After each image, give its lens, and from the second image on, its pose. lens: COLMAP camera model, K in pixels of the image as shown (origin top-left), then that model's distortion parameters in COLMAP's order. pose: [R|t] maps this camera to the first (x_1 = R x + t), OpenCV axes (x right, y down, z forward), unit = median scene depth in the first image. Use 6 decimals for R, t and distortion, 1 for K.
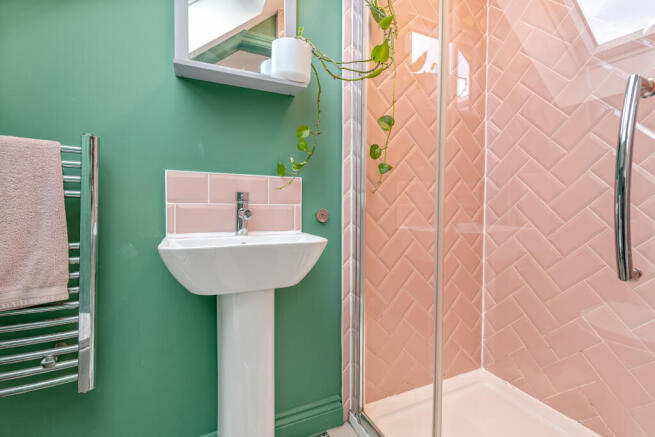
lens RADIAL K [[288.2, 0, 323.6], [0, 288.2, 208.1], [0, 0, 1]] dist [0.005265, -0.005437]
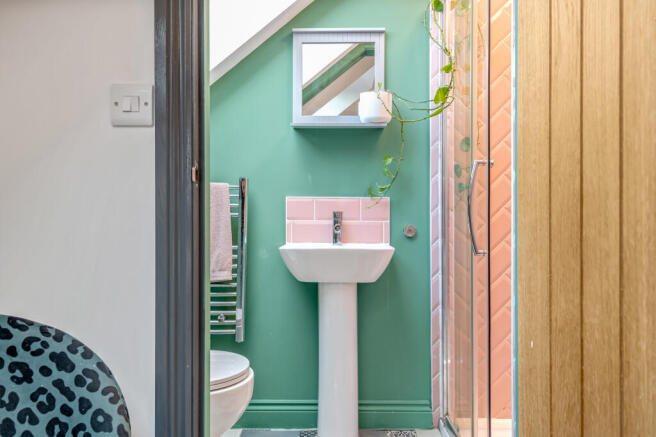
lens RADIAL K [[288.6, 0, 306.3], [0, 288.6, 218.0], [0, 0, 1]] dist [0.005265, -0.005437]
pose [[0.899401, -0.009977, -0.437010, 0.148455], [-0.002994, 0.999575, -0.028982, 0.011594], [0.437114, 0.027375, 0.898989, -0.209747]]
